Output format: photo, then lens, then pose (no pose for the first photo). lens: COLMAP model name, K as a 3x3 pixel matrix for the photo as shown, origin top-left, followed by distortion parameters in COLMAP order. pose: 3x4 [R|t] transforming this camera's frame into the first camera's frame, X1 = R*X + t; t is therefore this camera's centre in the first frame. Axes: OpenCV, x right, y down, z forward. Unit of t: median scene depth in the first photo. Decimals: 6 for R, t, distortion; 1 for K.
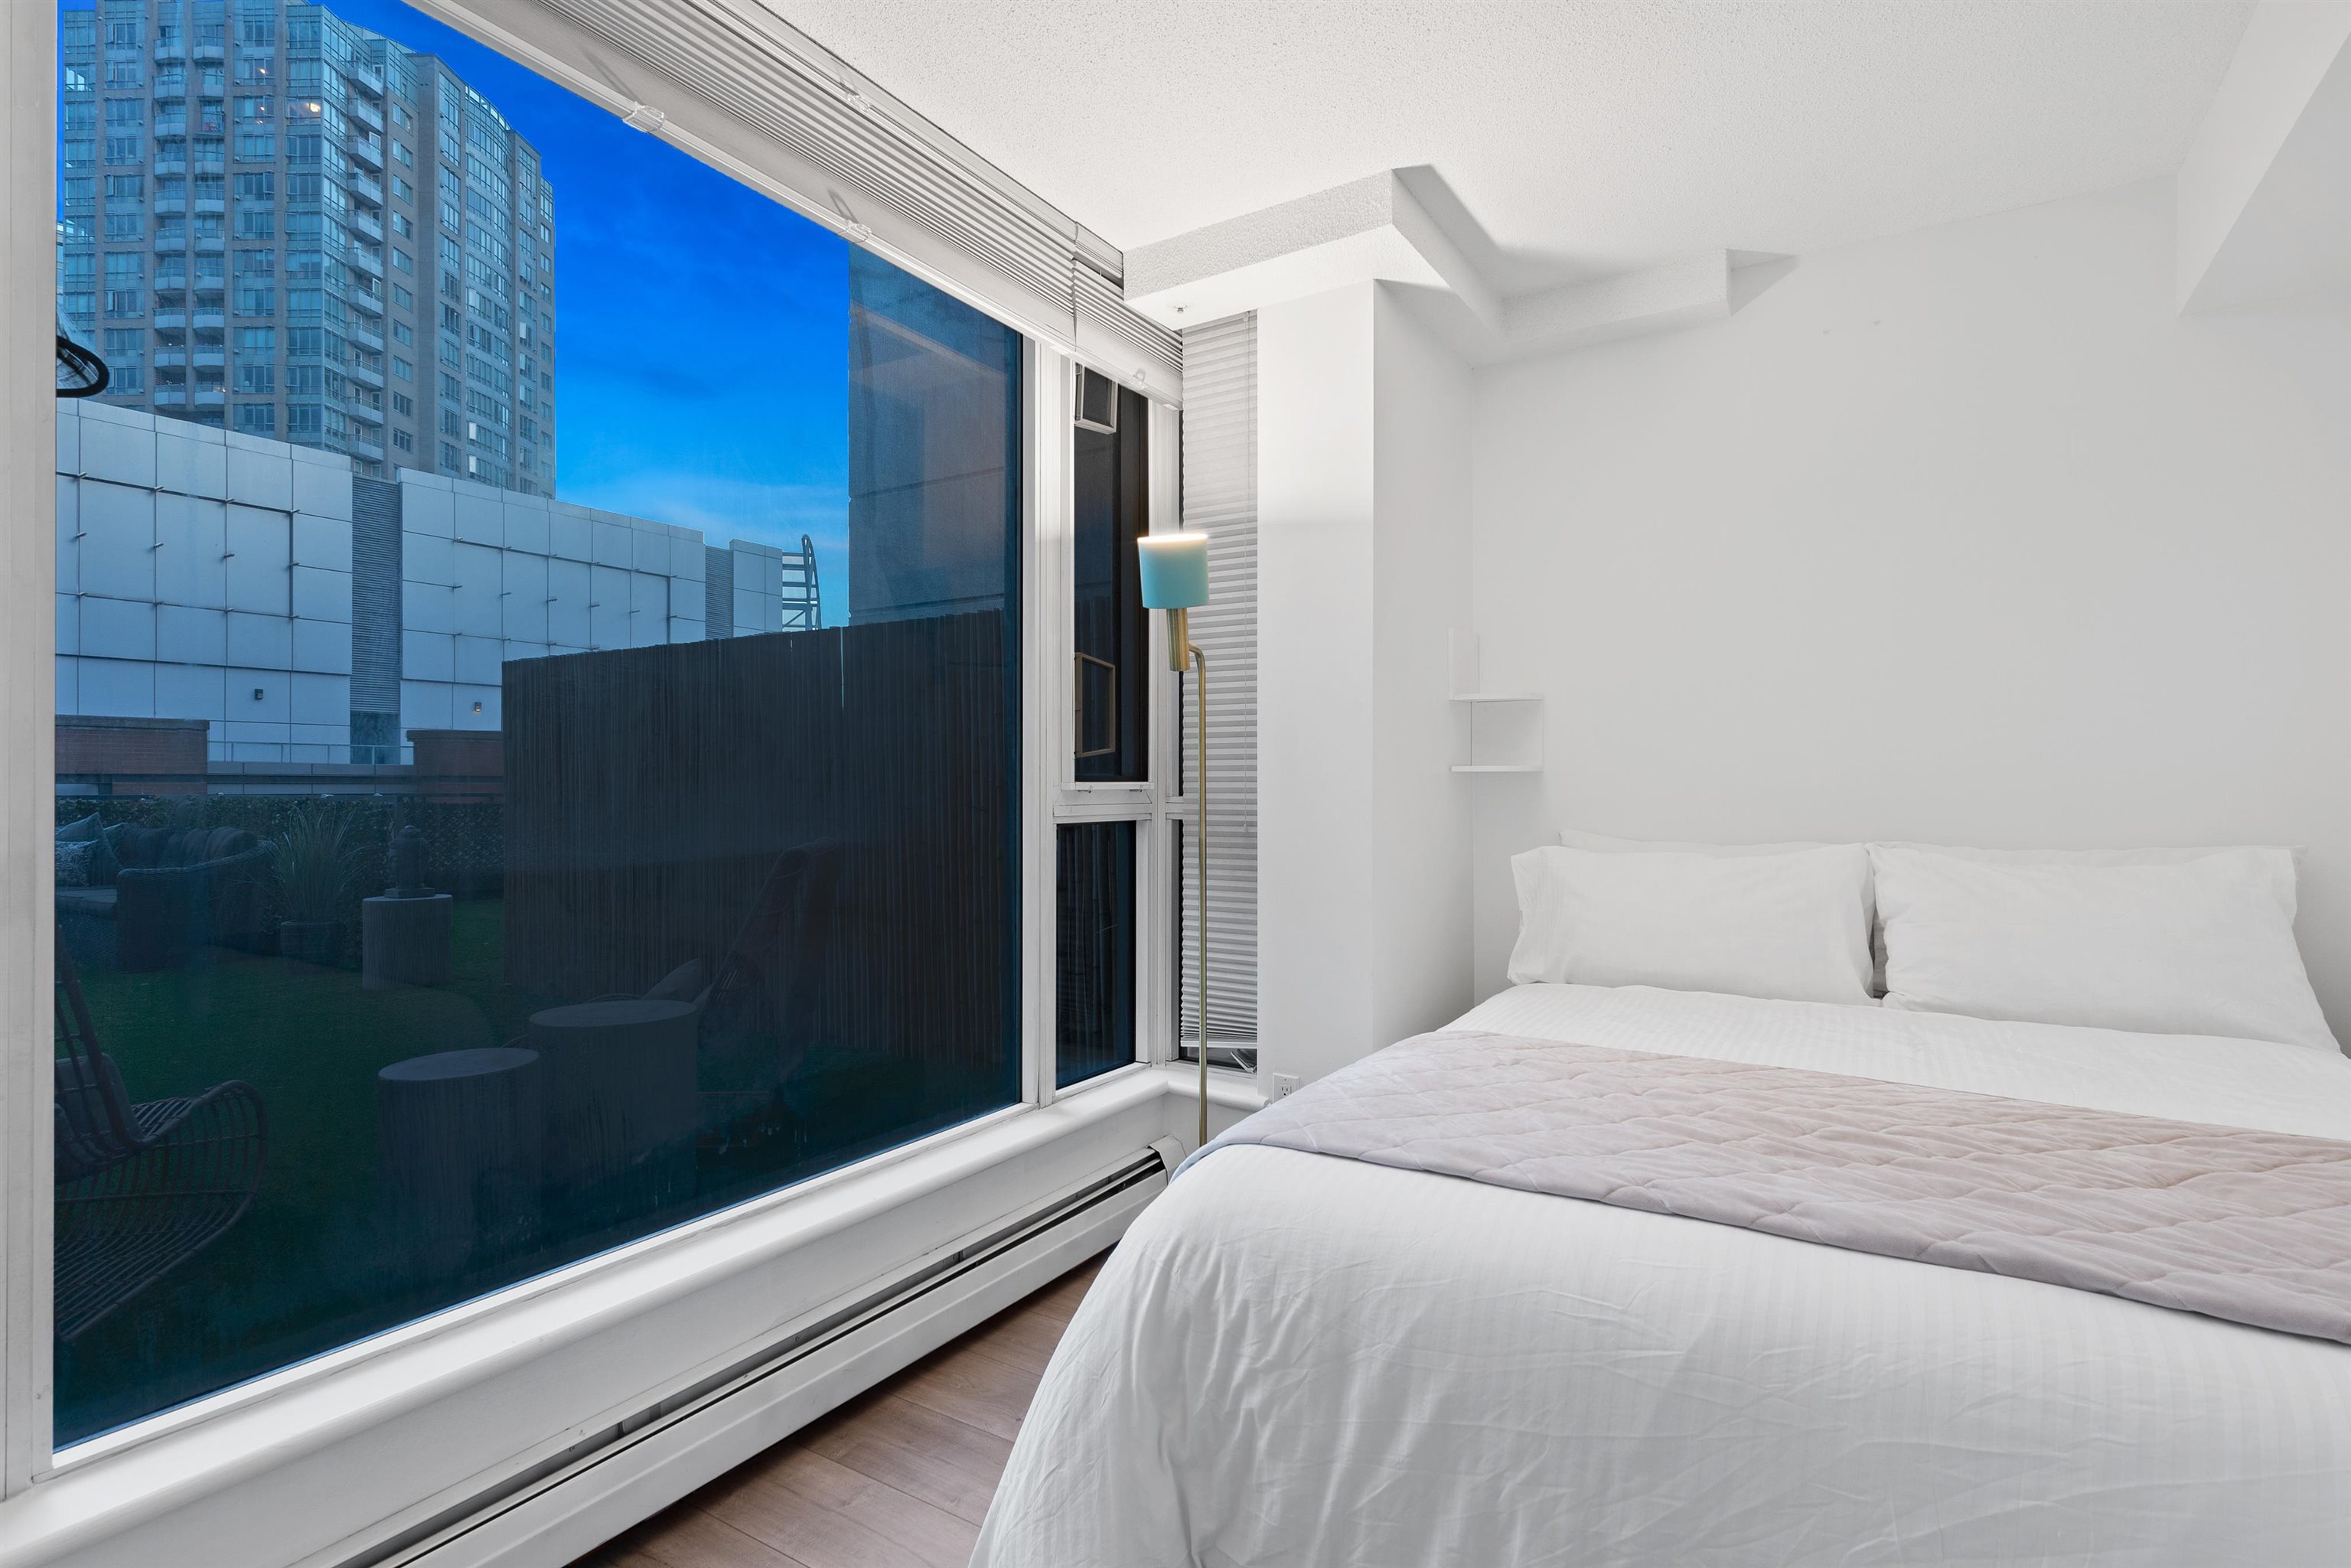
lens RADIAL K [[1140.8, 0, 1175.5], [0, 1140.8, 784.0], [0, 0, 1]] dist [0.001712, -0.000340]
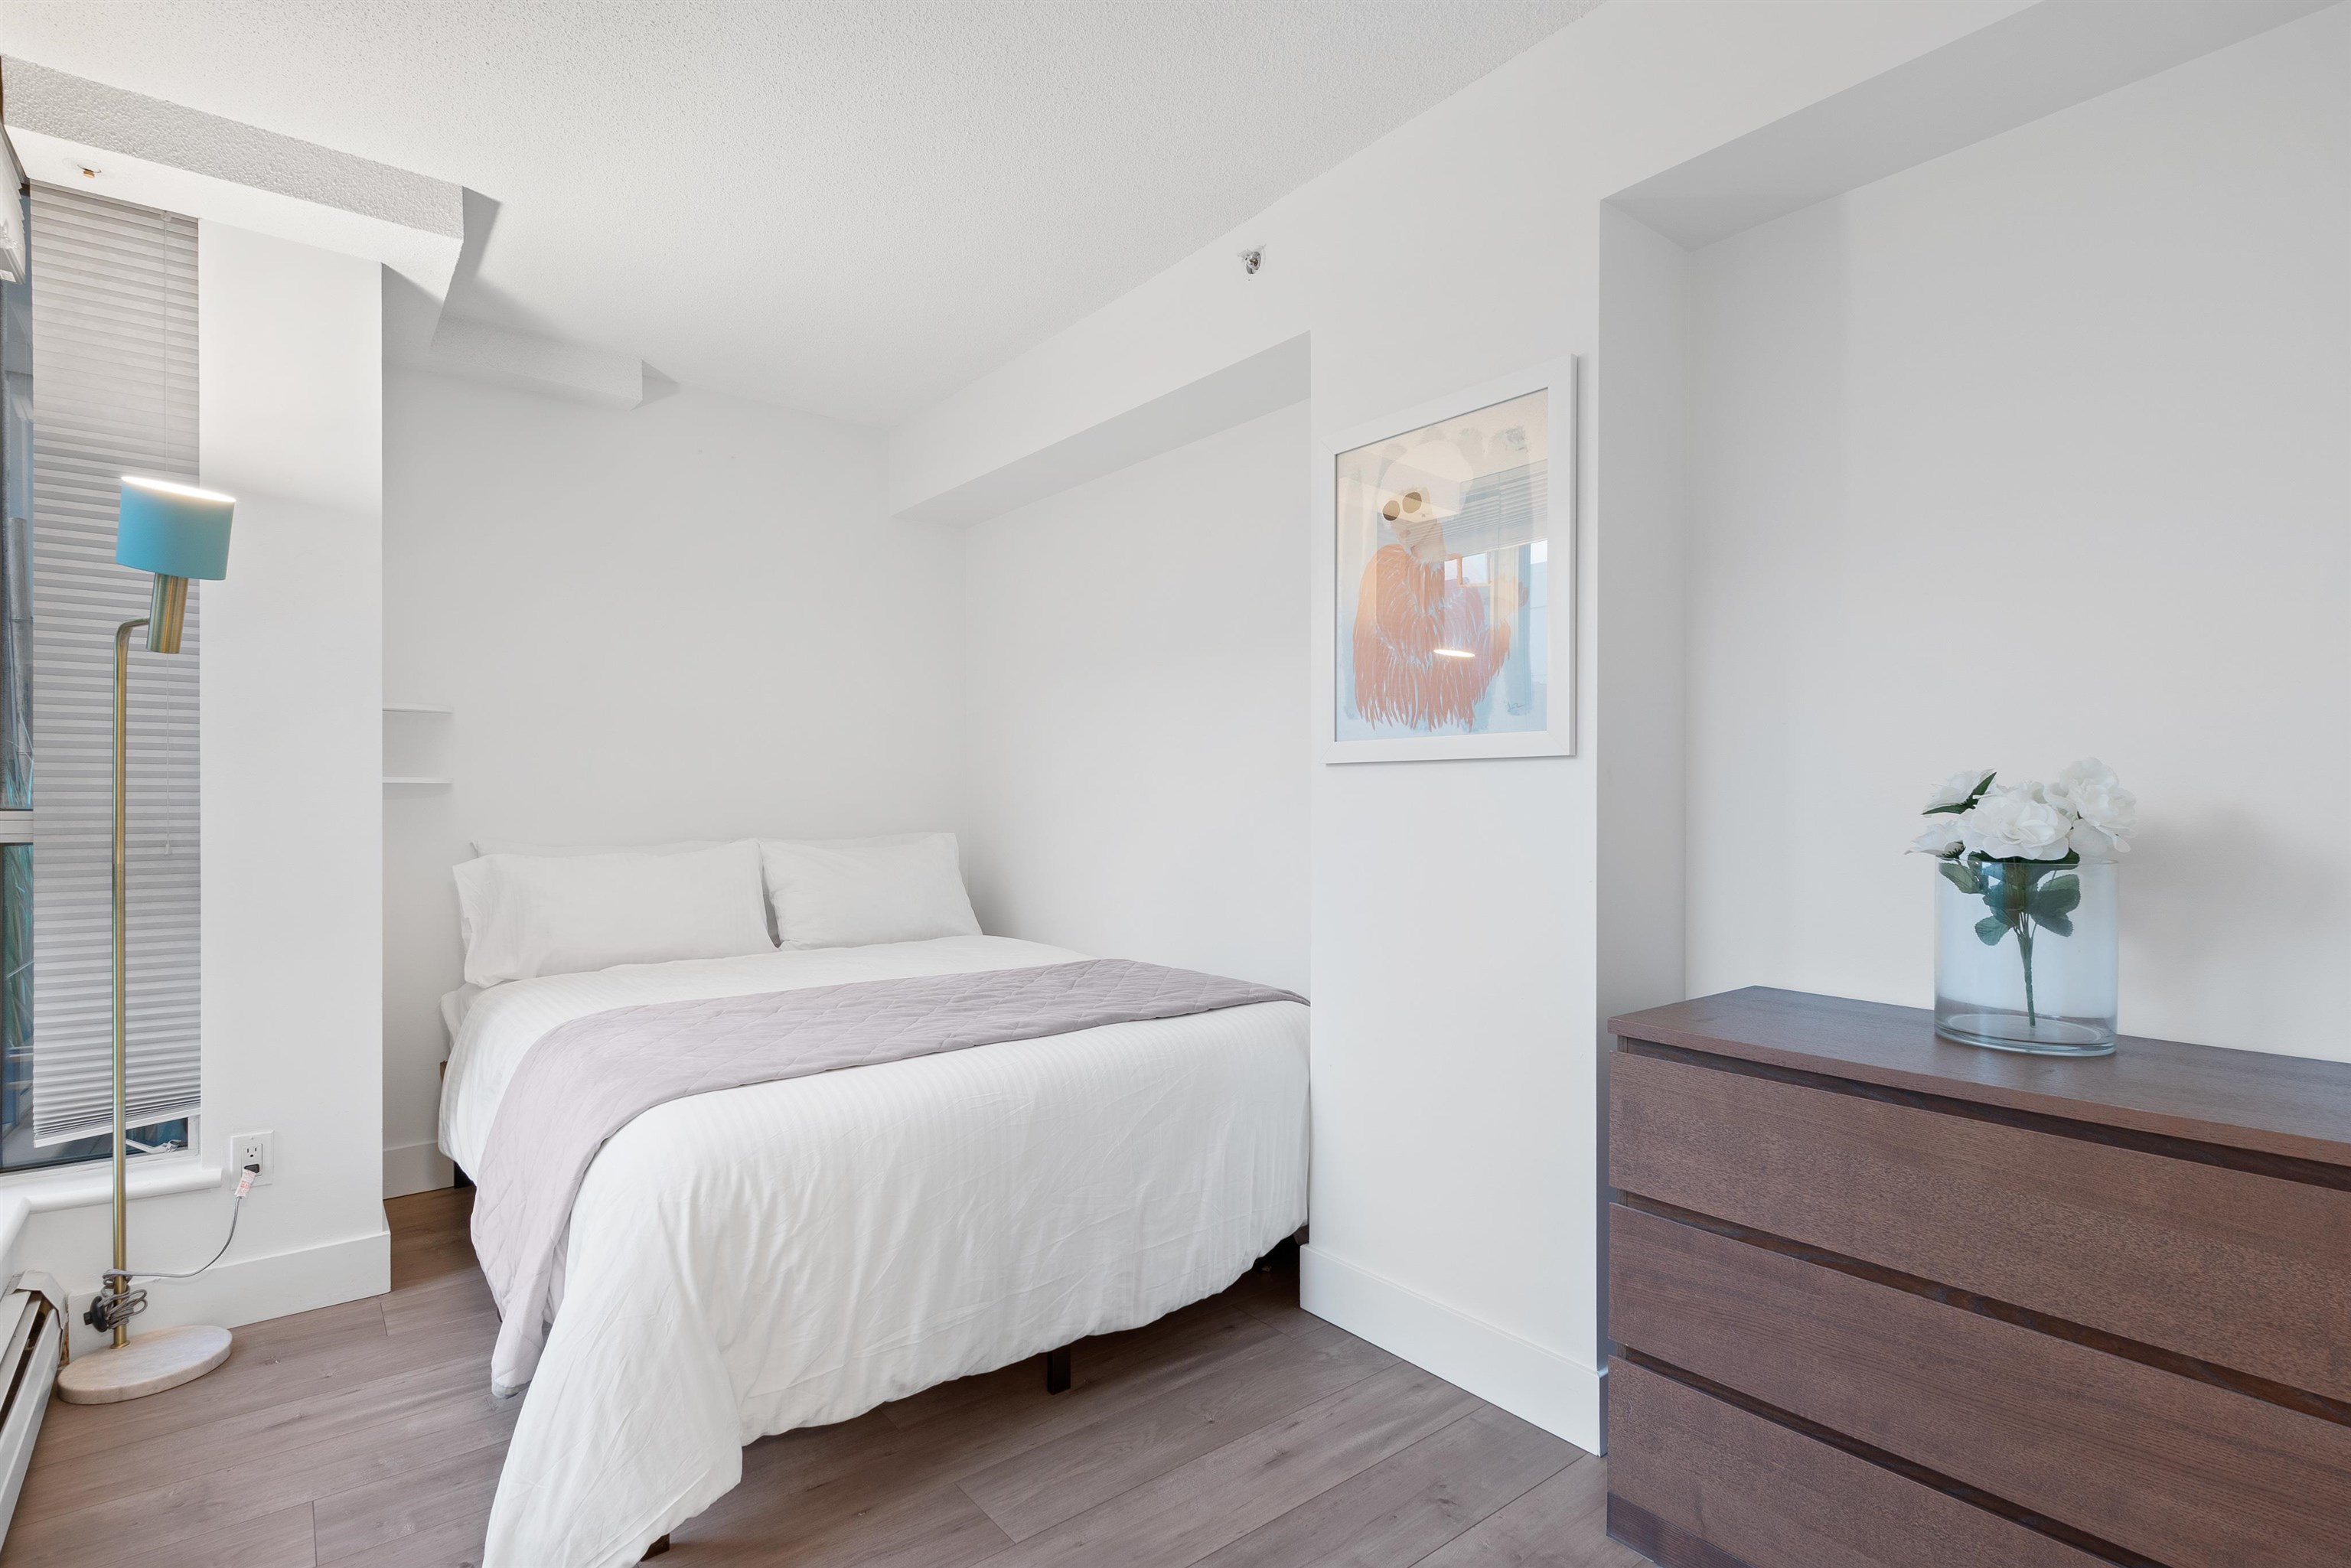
lens RADIAL K [[1127.2, 0, 1158.2], [0, 1127.2, 806.8], [0, 0, 1]] dist [0.002147, -0.001557]
pose [[0.333418, -0.007604, 0.942748, -0.978420], [-0.002897, 0.999954, 0.009090, -0.001949], [-0.942775, -0.005761, 0.333381, 0.153178]]
